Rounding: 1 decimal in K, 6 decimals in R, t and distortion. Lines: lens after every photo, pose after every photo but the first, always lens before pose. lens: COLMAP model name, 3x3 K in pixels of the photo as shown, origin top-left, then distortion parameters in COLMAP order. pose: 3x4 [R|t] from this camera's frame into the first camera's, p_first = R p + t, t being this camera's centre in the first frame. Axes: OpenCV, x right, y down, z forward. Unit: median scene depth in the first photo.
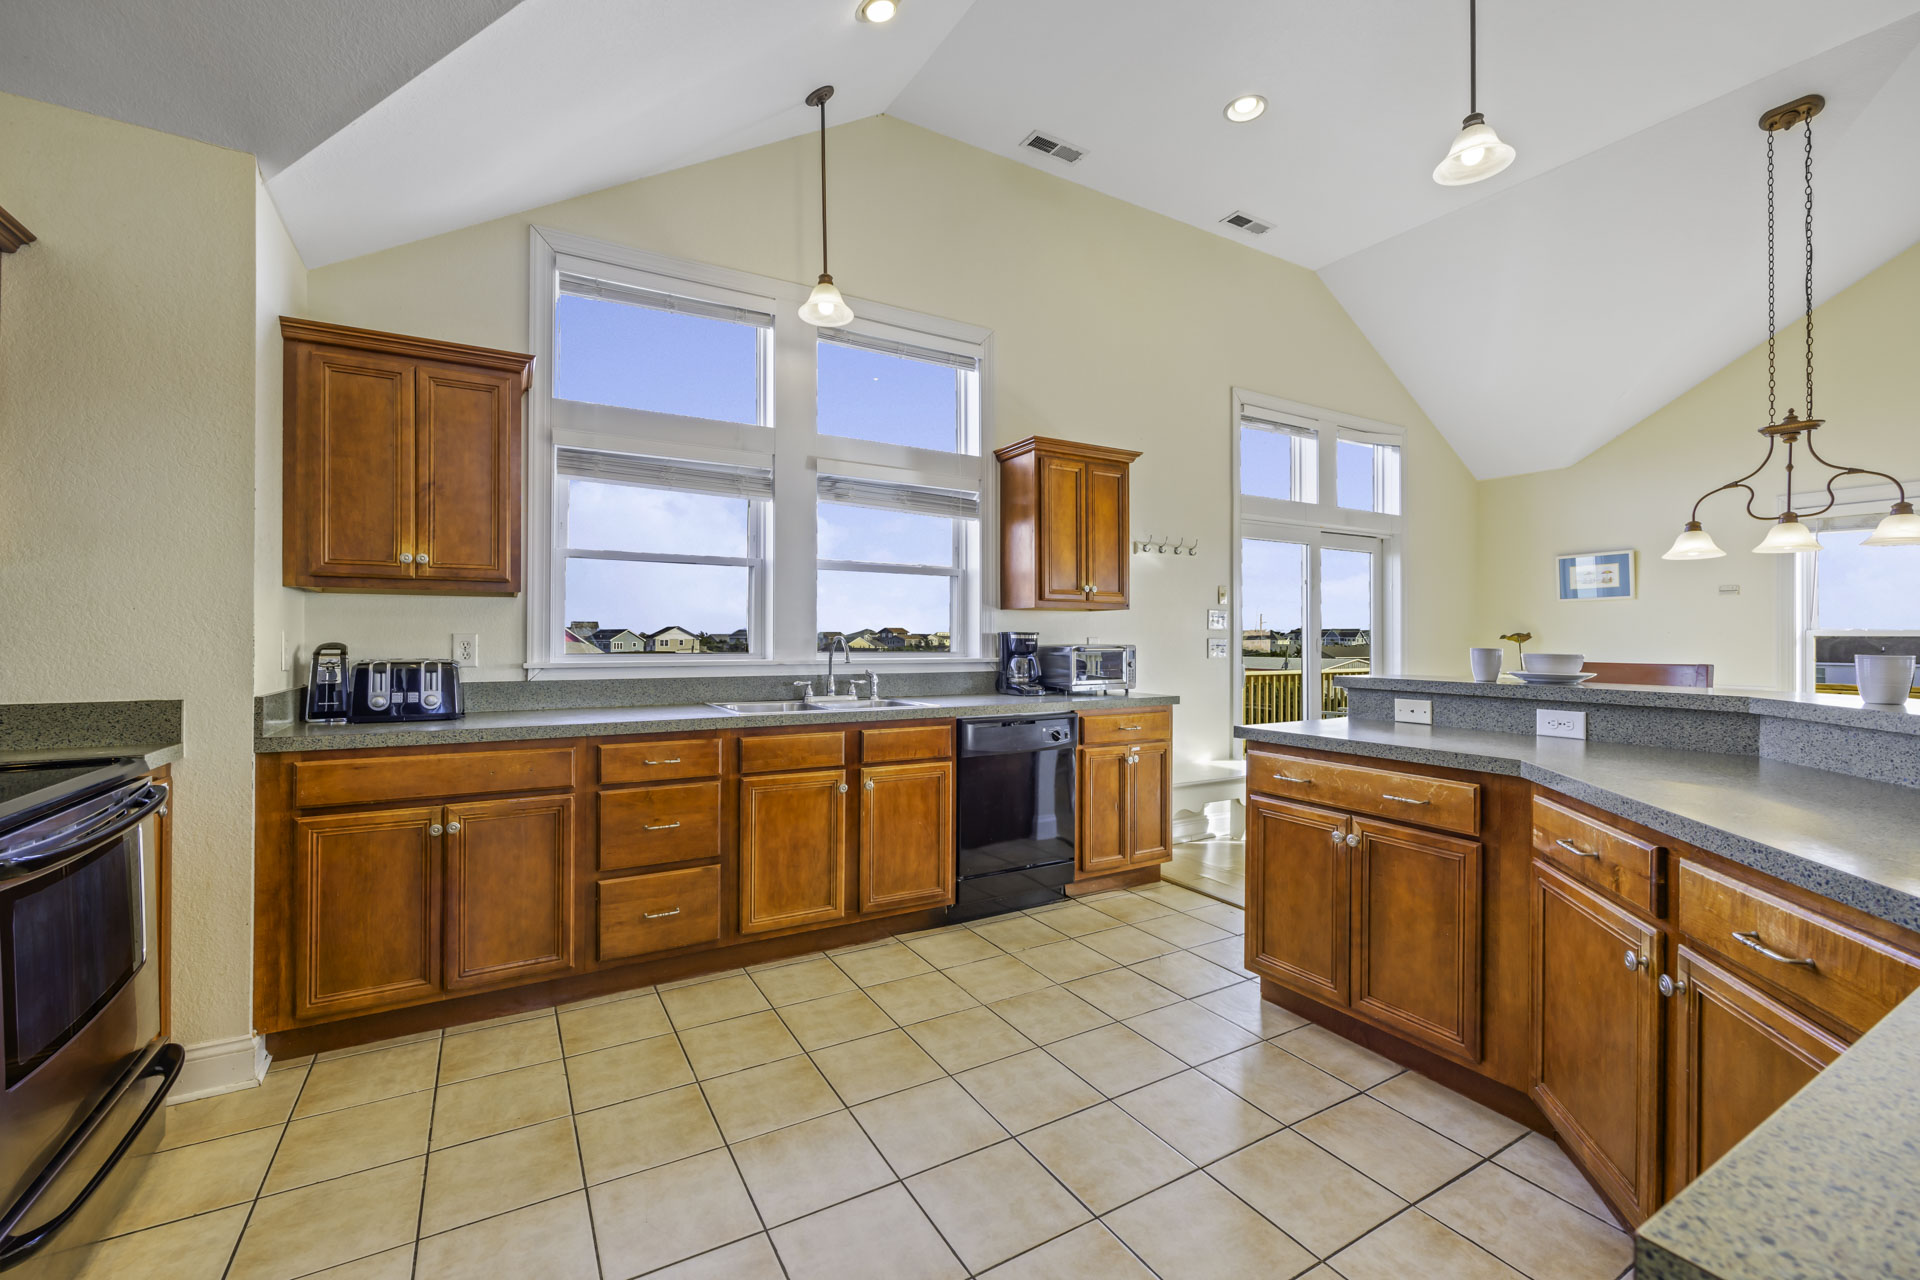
lens RADIAL K [[777.1, 0, 950.0], [0, 777.1, 636.9], [0, 0, 1]] dist [-0.002786, -0.000425]
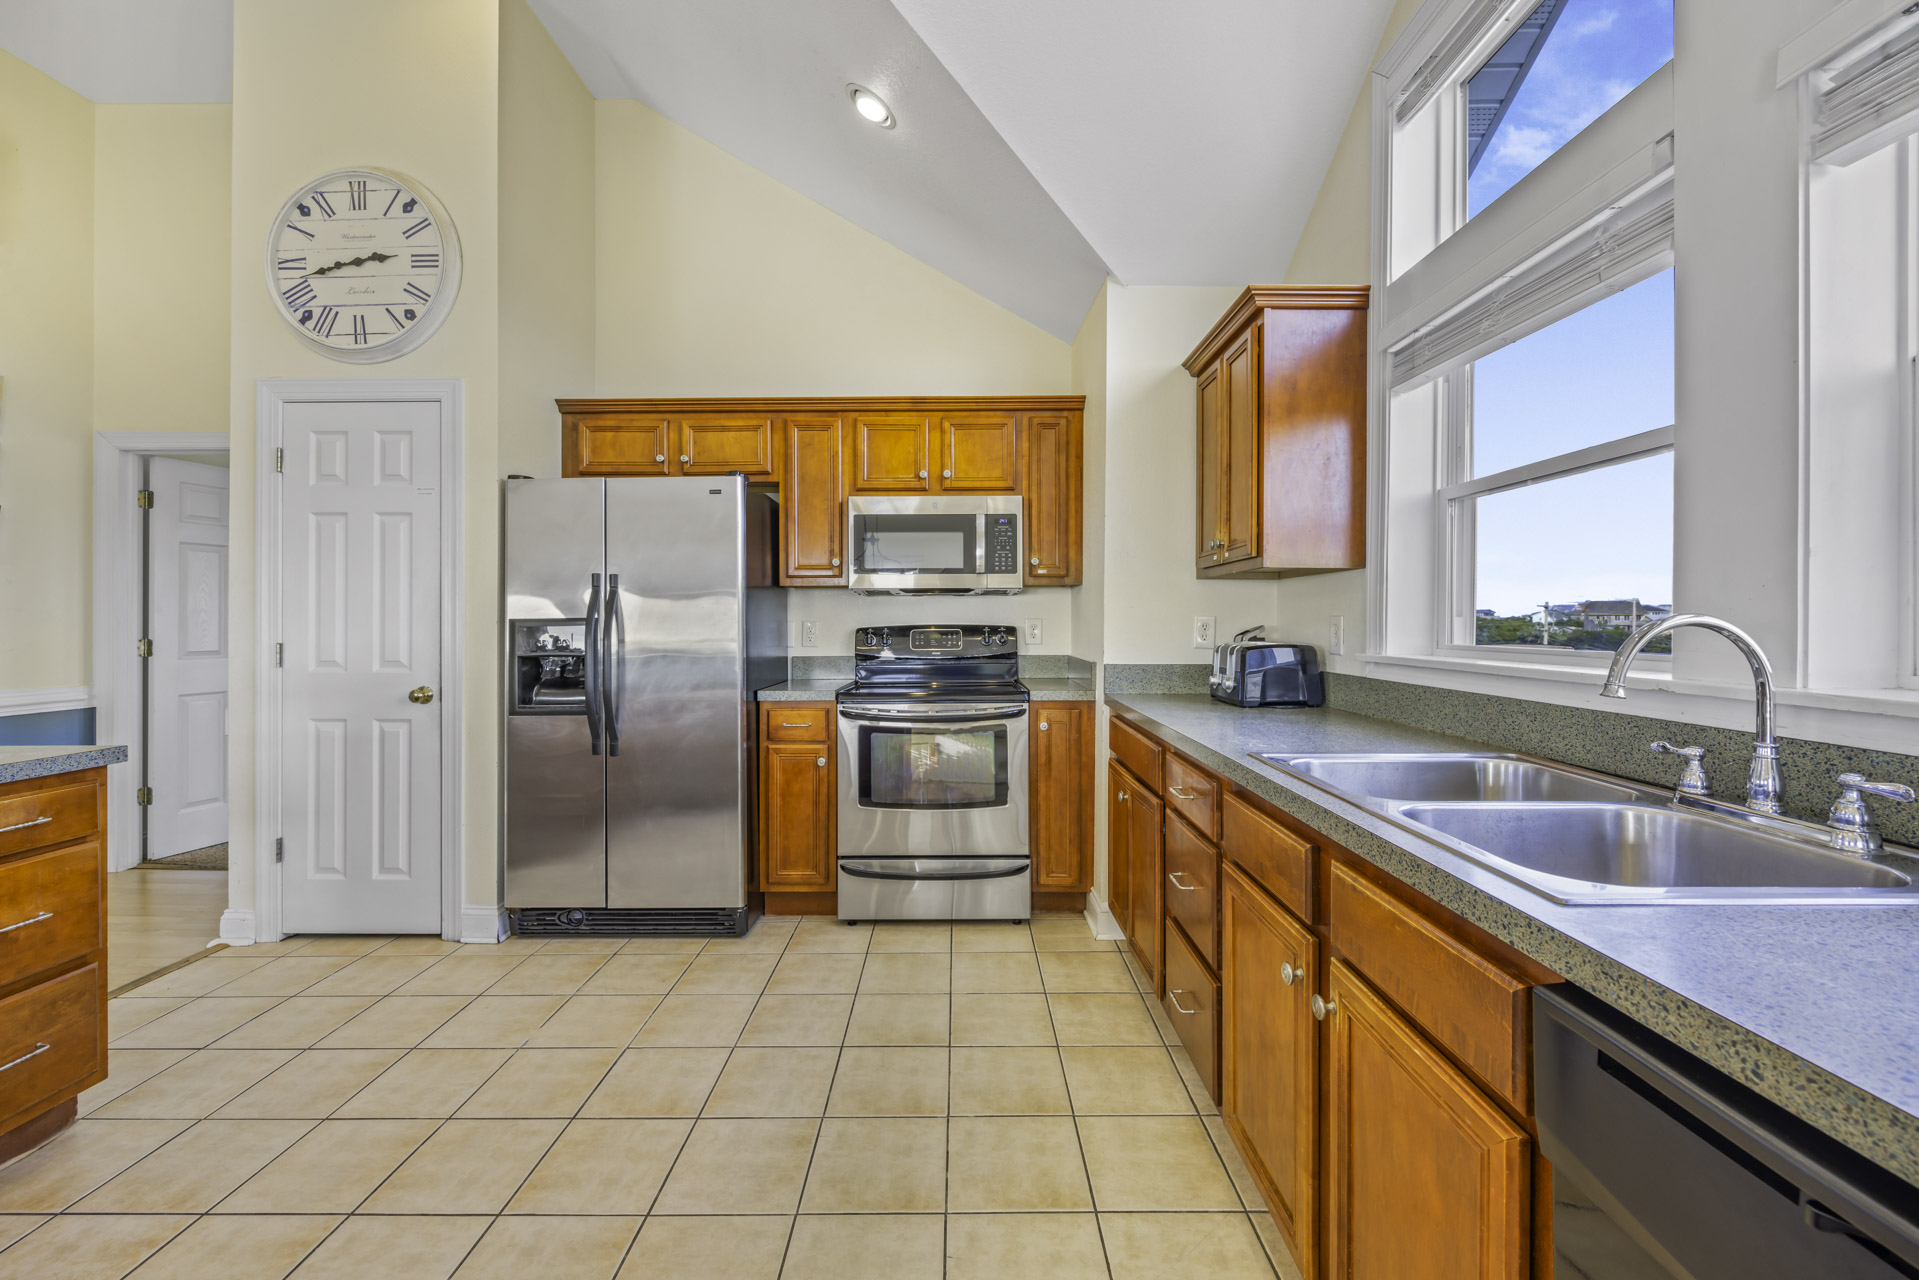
lens RADIAL K [[776.6, 0, 958.0], [0, 776.6, 618.0], [0, 0, 1]] dist [-0.002786, -0.000425]
pose [[-0.505205, -0.005267, -0.862983, 0.279625], [0.006670, 0.999928, -0.010007, 0.002951], [0.862973, -0.010812, -0.505134, 0.915940]]
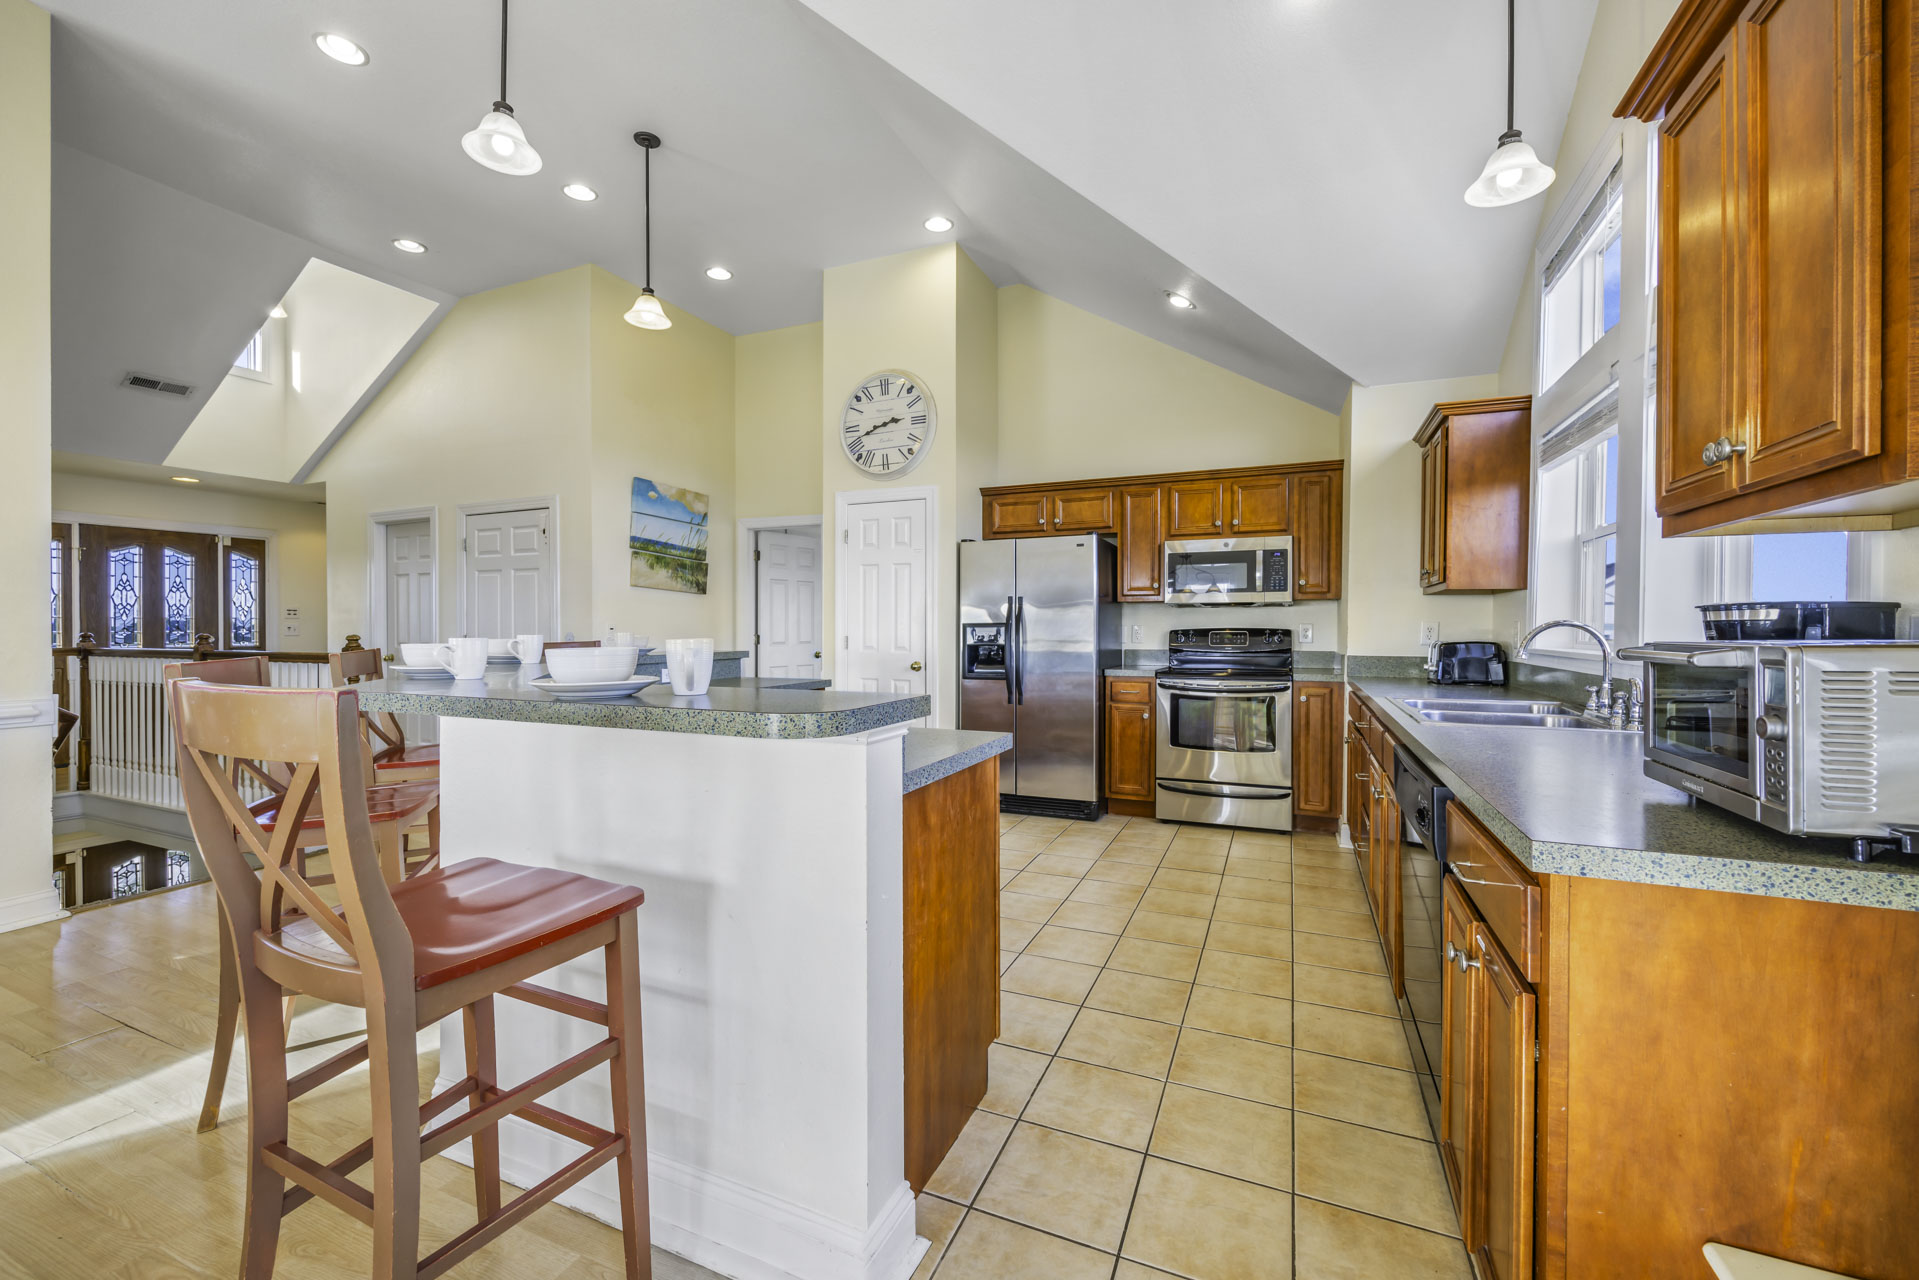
lens RADIAL K [[776.6, 0, 953.3], [0, 776.6, 634.9], [0, 0, 1]] dist [-0.002786, -0.000425]
pose [[-0.807750, 0.001145, -0.589525, 0.682983], [0.000431, 0.999999, 0.001352, 0.012299], [0.589525, 0.000838, -0.807749, 1.245701]]
